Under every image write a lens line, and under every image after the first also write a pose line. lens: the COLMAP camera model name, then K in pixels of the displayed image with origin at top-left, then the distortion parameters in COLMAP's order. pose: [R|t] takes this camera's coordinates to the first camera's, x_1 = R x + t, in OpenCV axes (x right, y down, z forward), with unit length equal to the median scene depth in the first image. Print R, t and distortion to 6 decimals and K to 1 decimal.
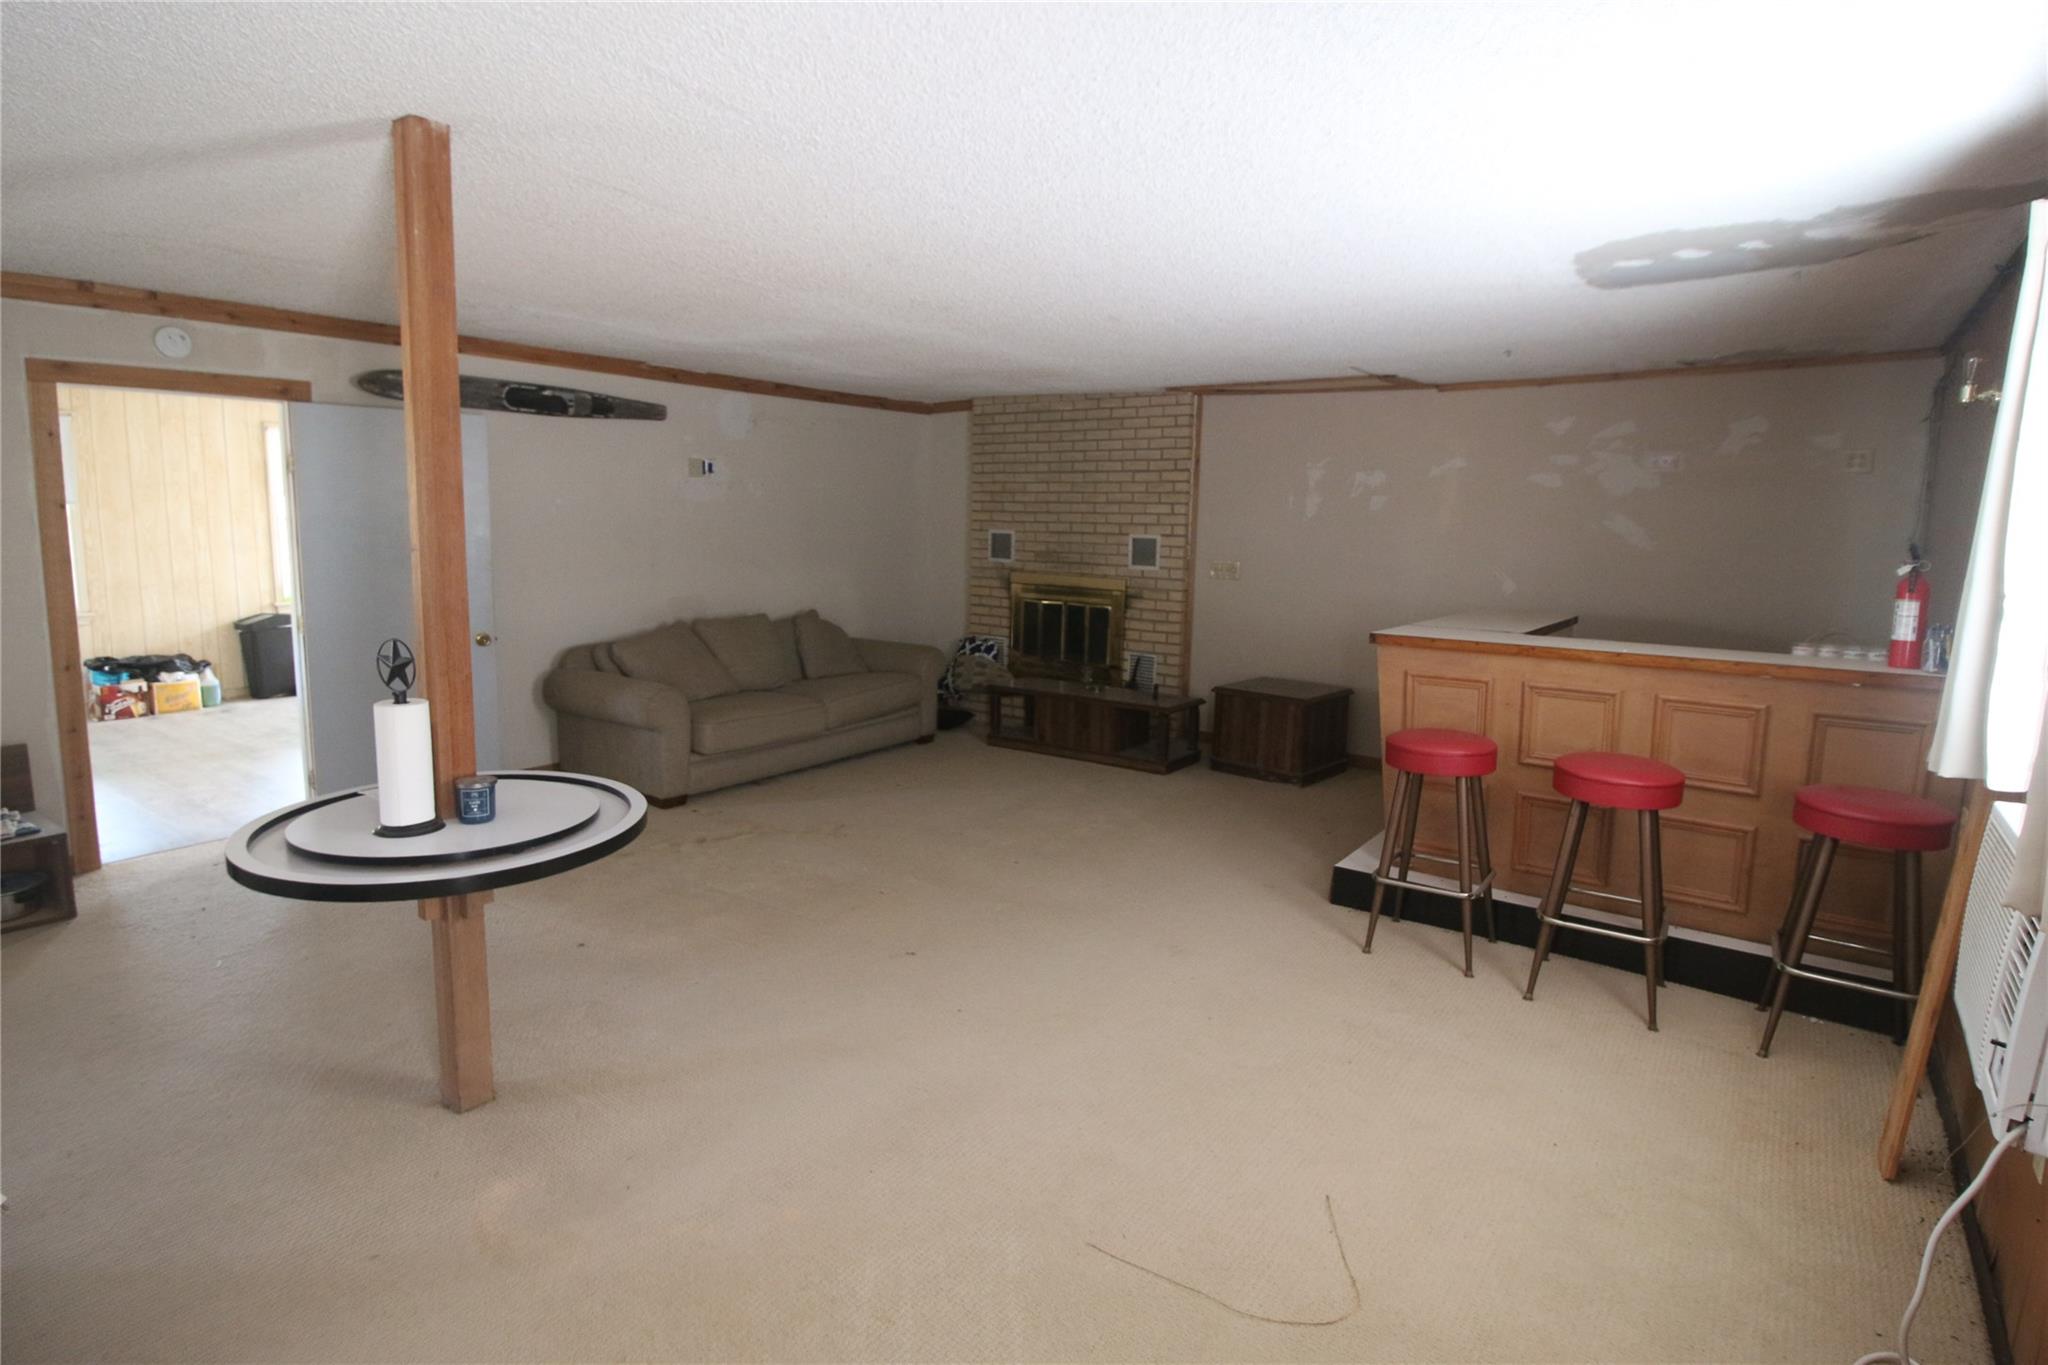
lens RADIAL K [[1060.5, 0, 1038.5], [0, 1060.5, 656.7], [0, 0, 1]] dist [0.000010, -0.000291]
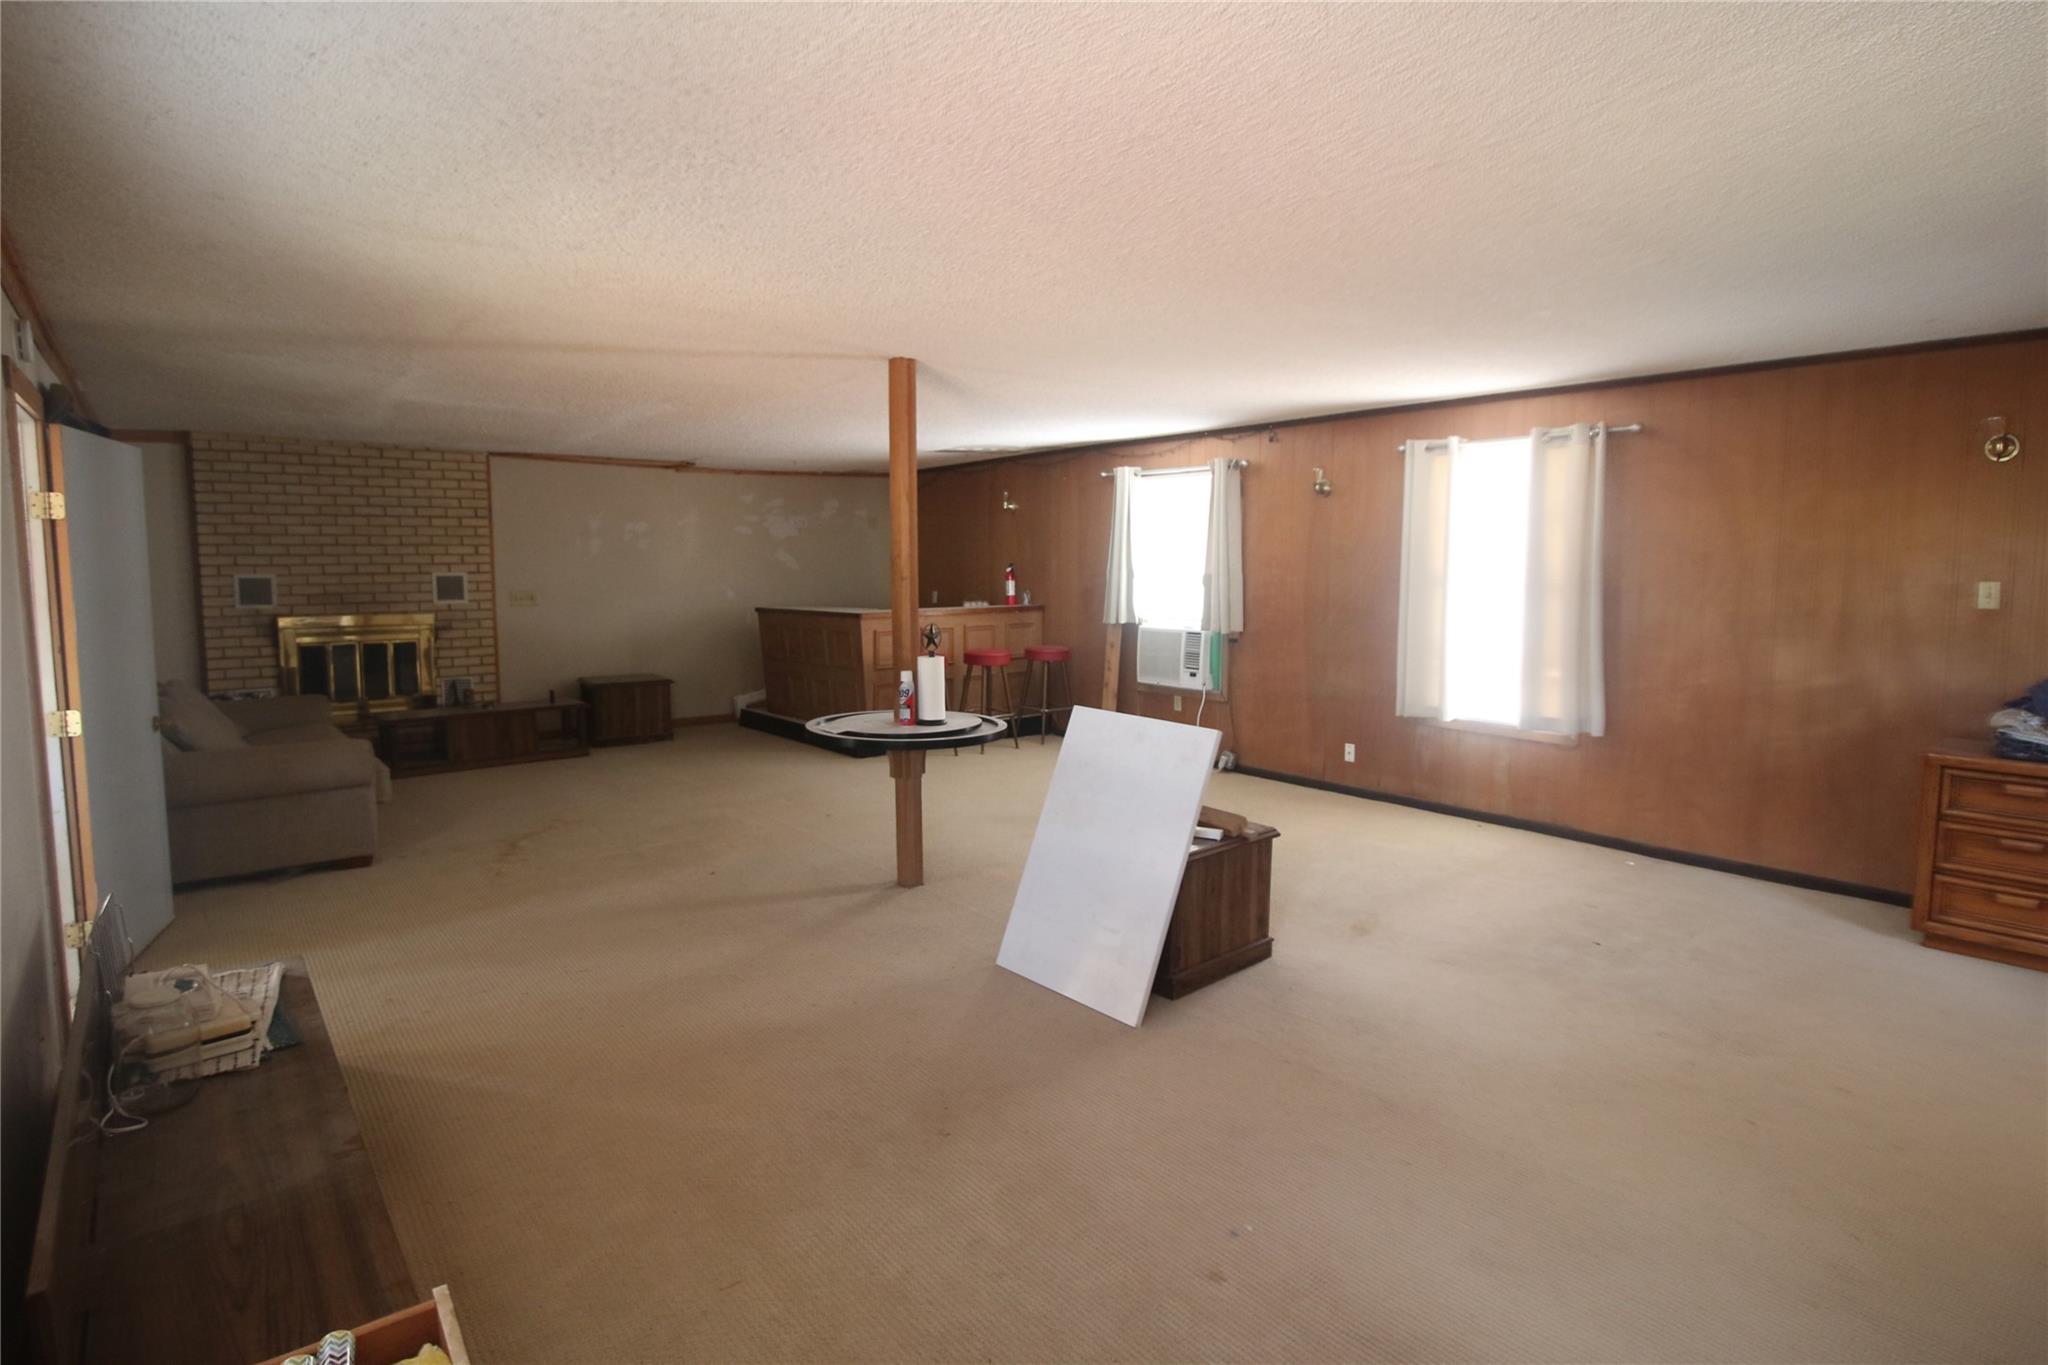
lens RADIAL K [[1060.5, 0, 1038.5], [0, 1060.5, 656.7], [0, 0, 1]] dist [0.000010, -0.000291]
pose [[0.266363, -0.110322, 0.957538, -0.825903], [0.135999, 0.987792, 0.075976, -0.026563], [-0.954230, 0.109987, 0.278115, 0.090767]]
